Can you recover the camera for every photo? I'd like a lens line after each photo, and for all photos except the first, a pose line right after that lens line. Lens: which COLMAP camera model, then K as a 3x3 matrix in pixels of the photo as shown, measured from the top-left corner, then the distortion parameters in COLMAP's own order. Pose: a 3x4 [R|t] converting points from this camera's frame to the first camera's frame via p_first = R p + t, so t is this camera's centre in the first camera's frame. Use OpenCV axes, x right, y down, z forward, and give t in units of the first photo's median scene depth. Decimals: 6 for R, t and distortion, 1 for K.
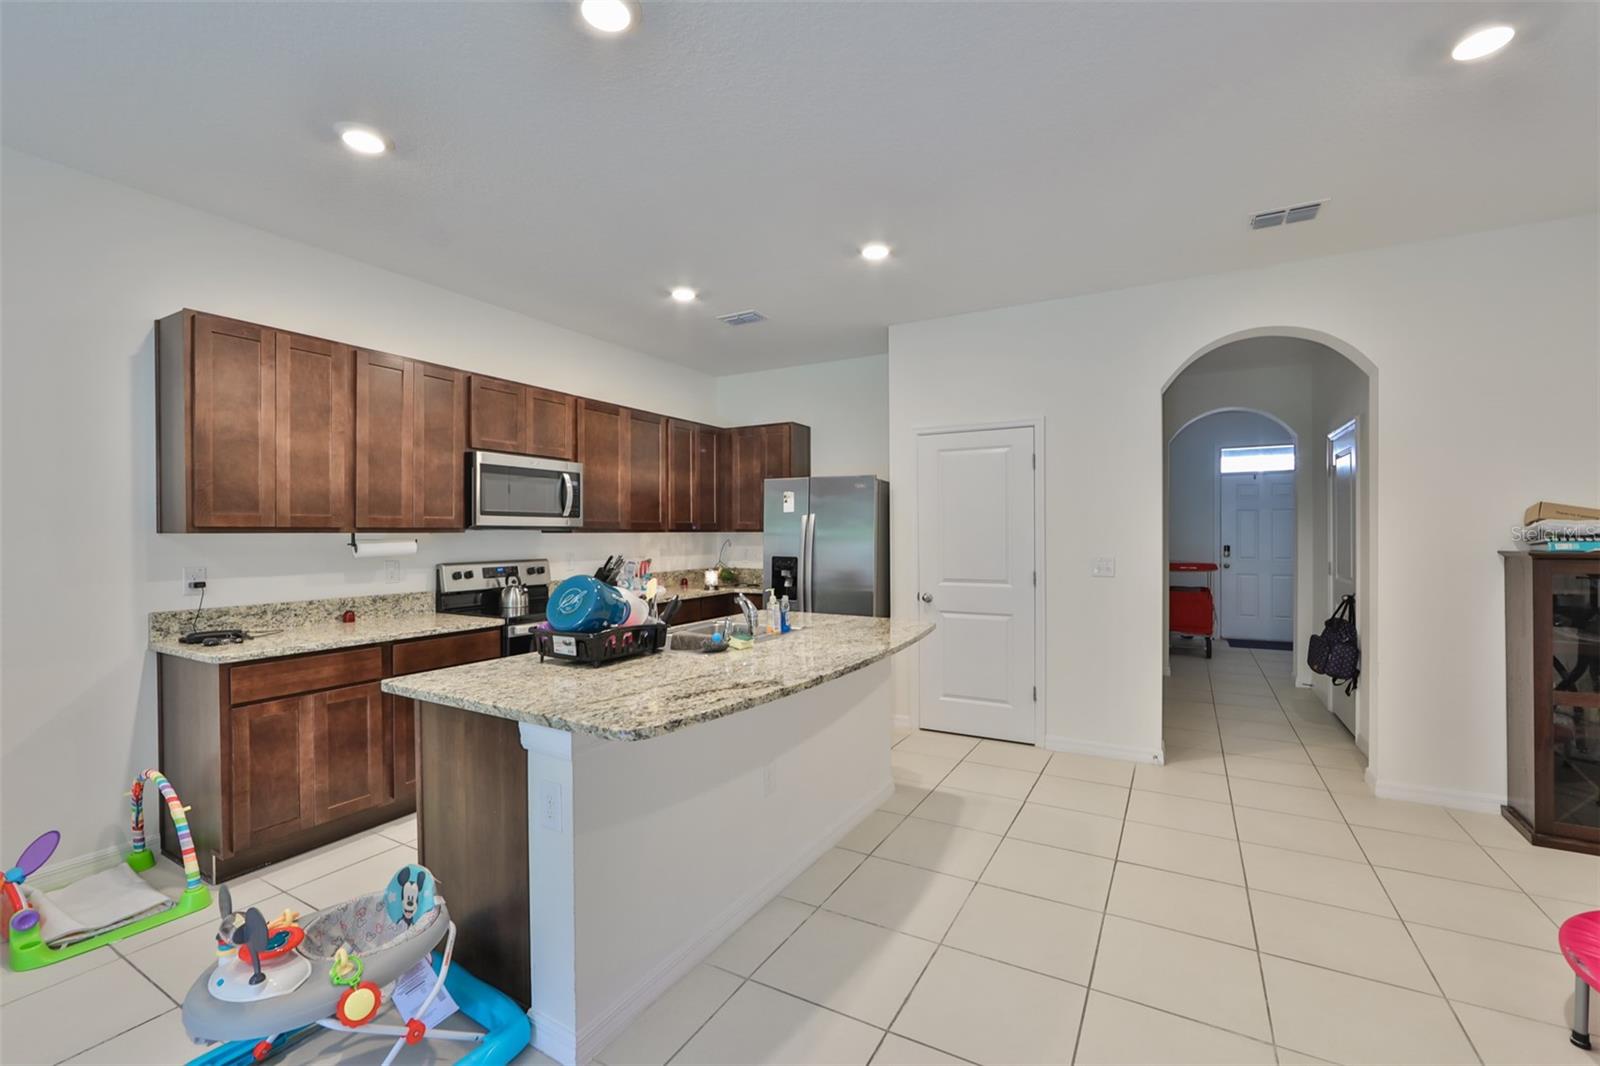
lens RADIAL K [[719.9, 0, 762.9], [0, 719.9, 534.6], [0, 0, 1]] dist [-0.001107, 0.000377]
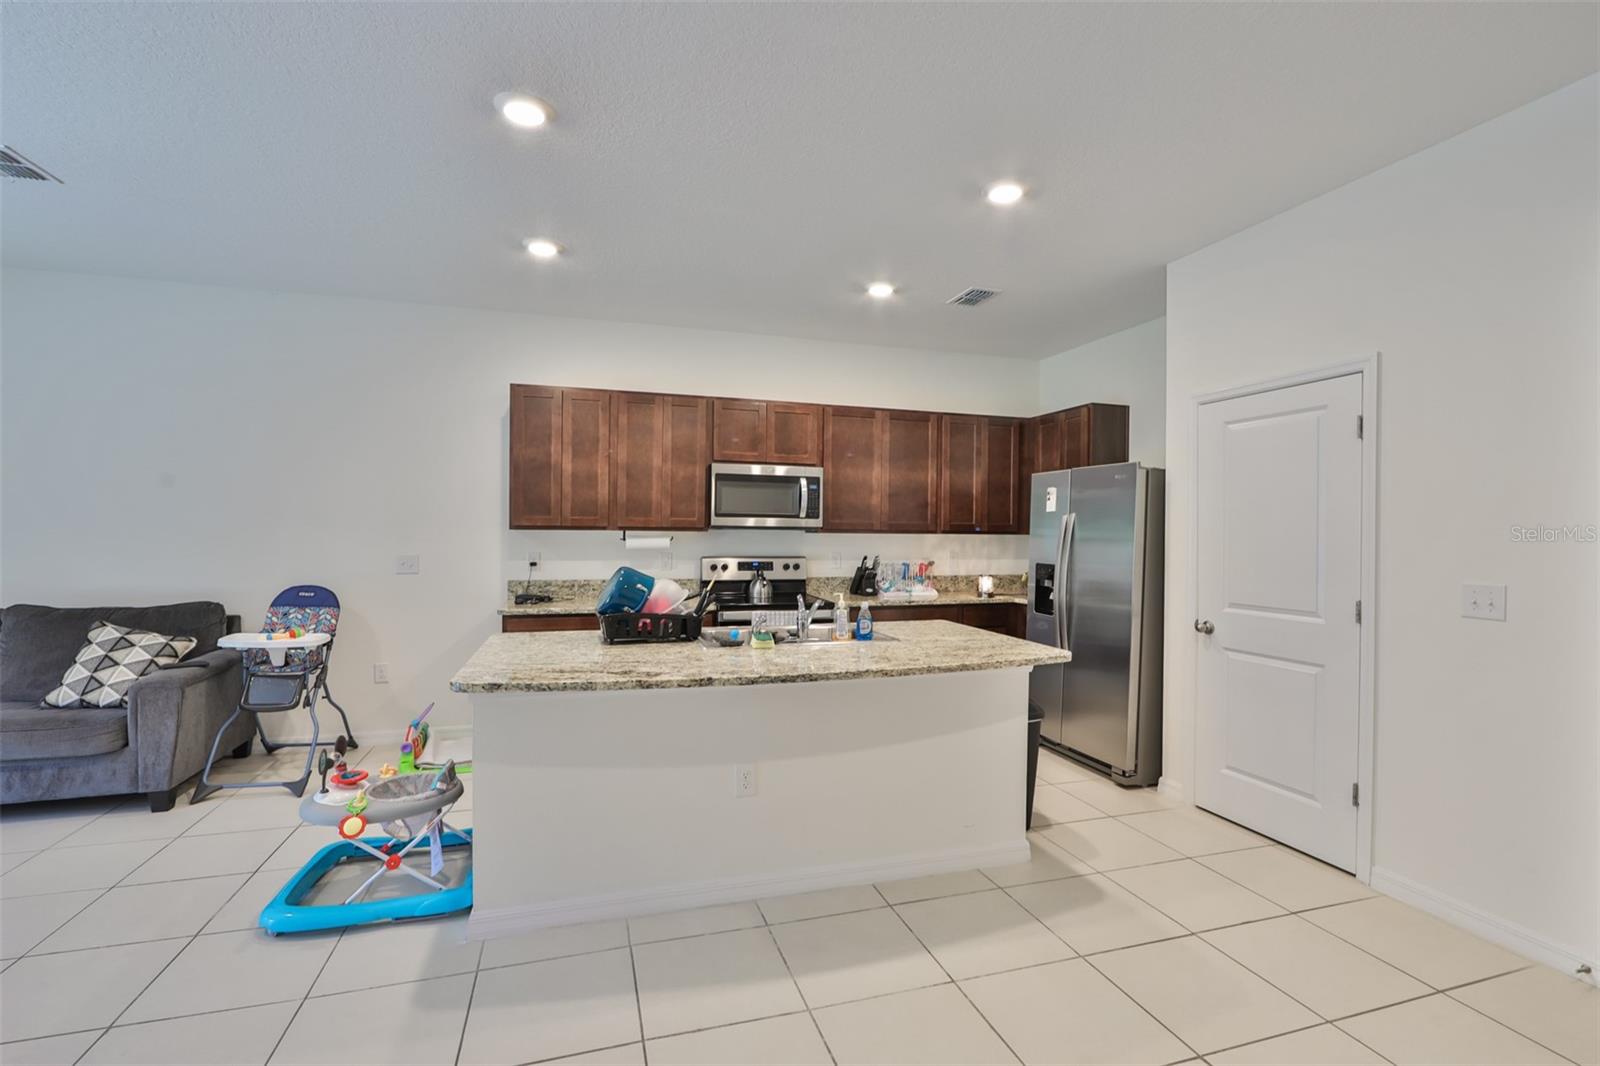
lens RADIAL K [[719.9, 0, 762.9], [0, 719.9, 534.6], [0, 0, 1]] dist [-0.001107, 0.000377]
pose [[0.715741, 0.011439, -0.698272, 0.453779], [-0.013906, 0.999901, 0.002127, -0.001124], [0.698228, 0.008188, 0.715829, 0.190587]]
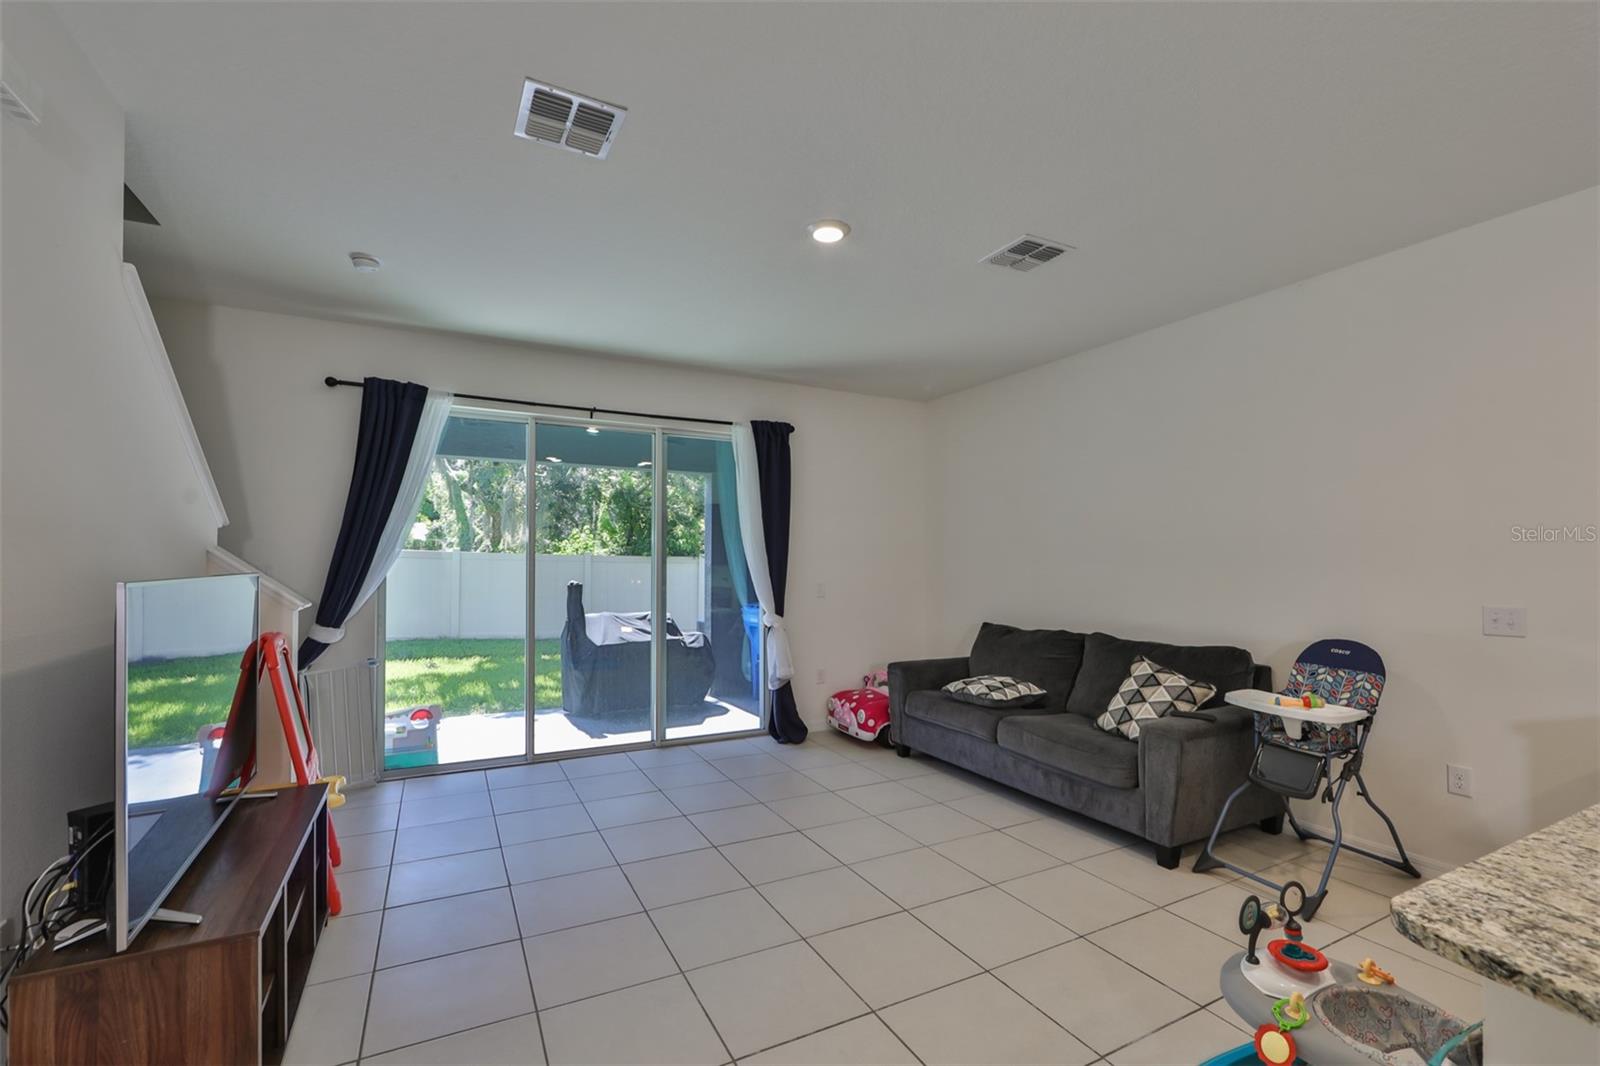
lens RADIAL K [[692.0, 0, 817.6], [0, 692.0, 552.8], [0, 0, 1]] dist [-0.010161, 0.000168]
pose [[-0.510070, -0.009258, -0.860083, 0.222295], [-0.003410, 0.999956, -0.008741, -0.005266], [0.860126, -0.001526, -0.510079, 0.361650]]
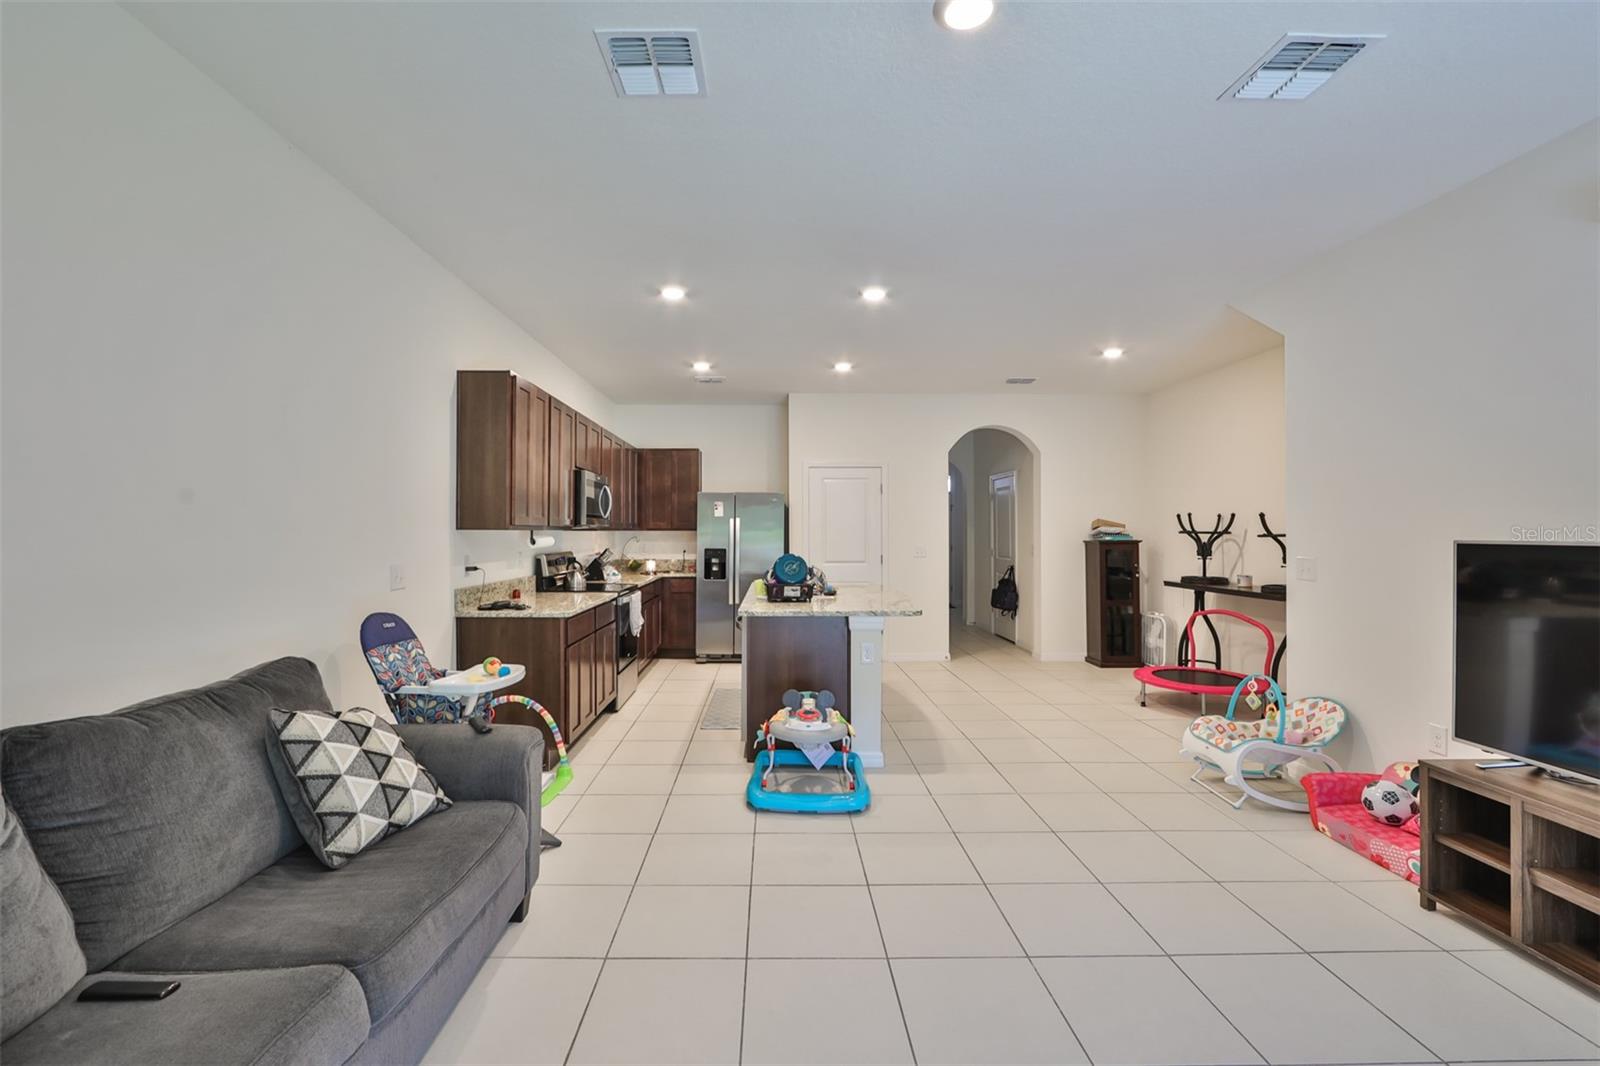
lens RADIAL K [[771.0, 0, 759.3], [0, 771.0, 531.1], [0, 0, 1]] dist [0.003484, 0.000510]
pose [[0.851689, 0.004104, 0.524031, -0.801807], [-0.001887, 0.999987, -0.004764, 0.004606], [-0.524044, 0.003068, 0.851686, -0.366541]]
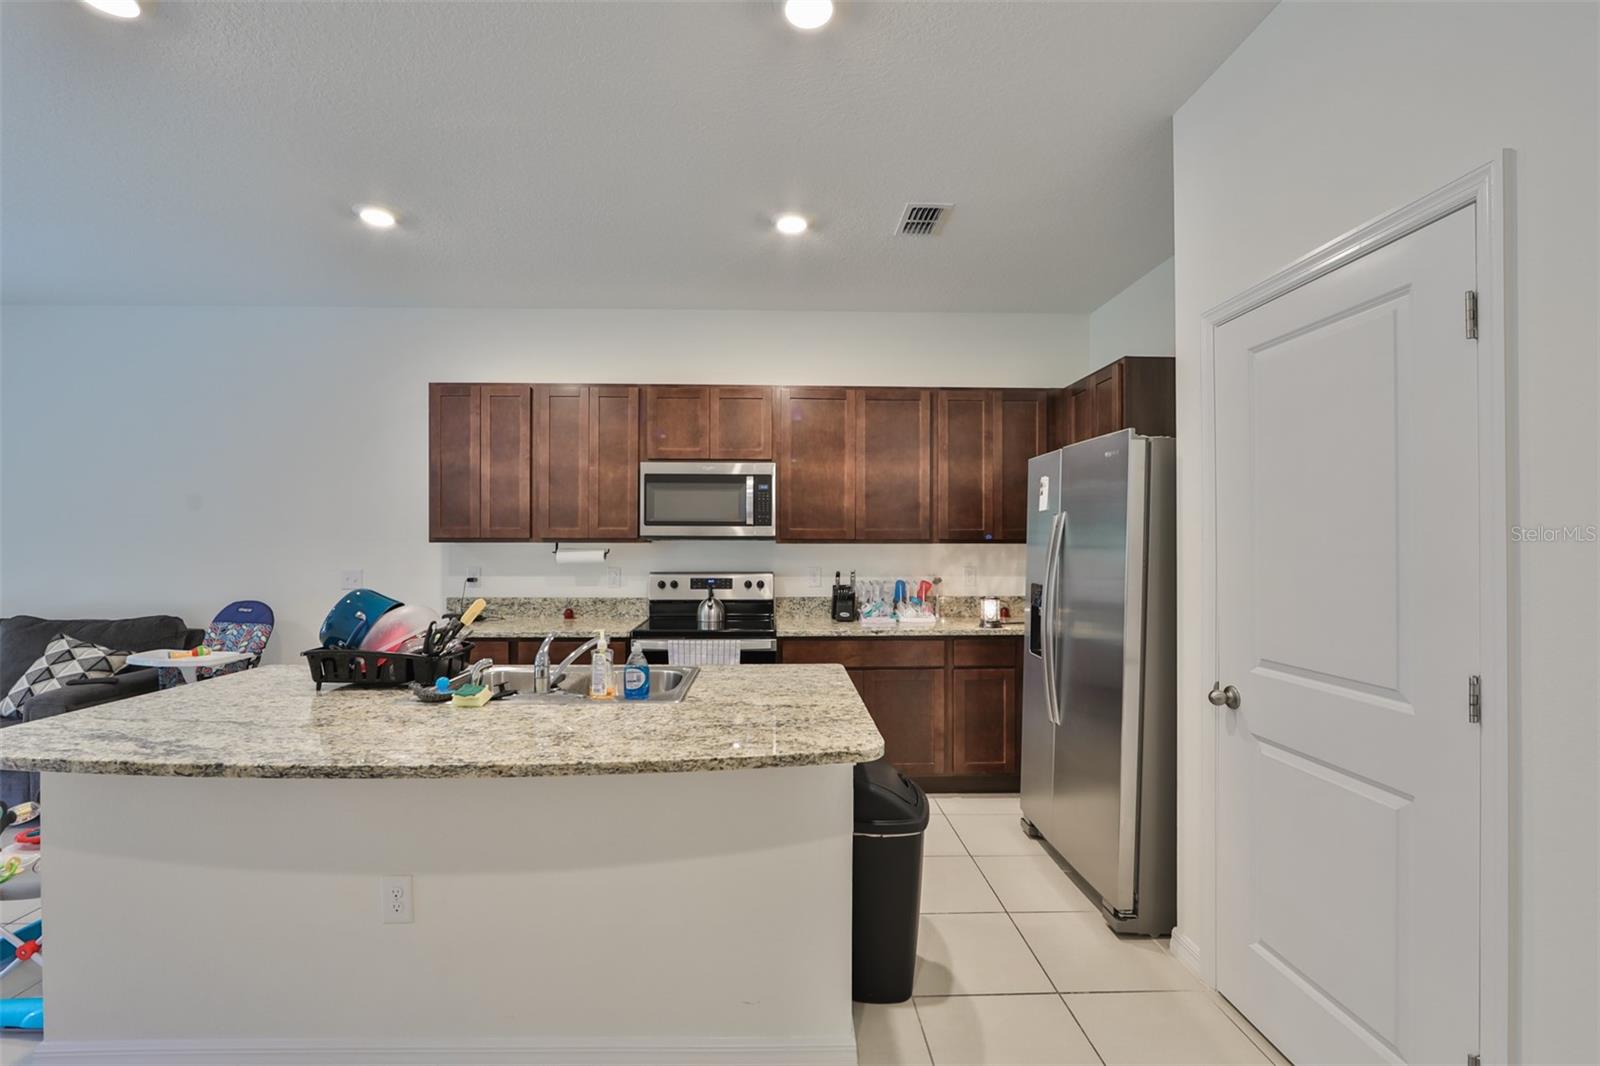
lens RADIAL K [[684.1, 0, 781.5], [0, 684.1, 538.8], [0, 0, 1]] dist [-0.003864, 0.000425]
pose [[0.517073, -0.002249, -0.855938, 0.482995], [-0.005394, 0.999968, -0.005886, -0.003393], [0.855924, 0.007660, 0.517045, 0.617380]]
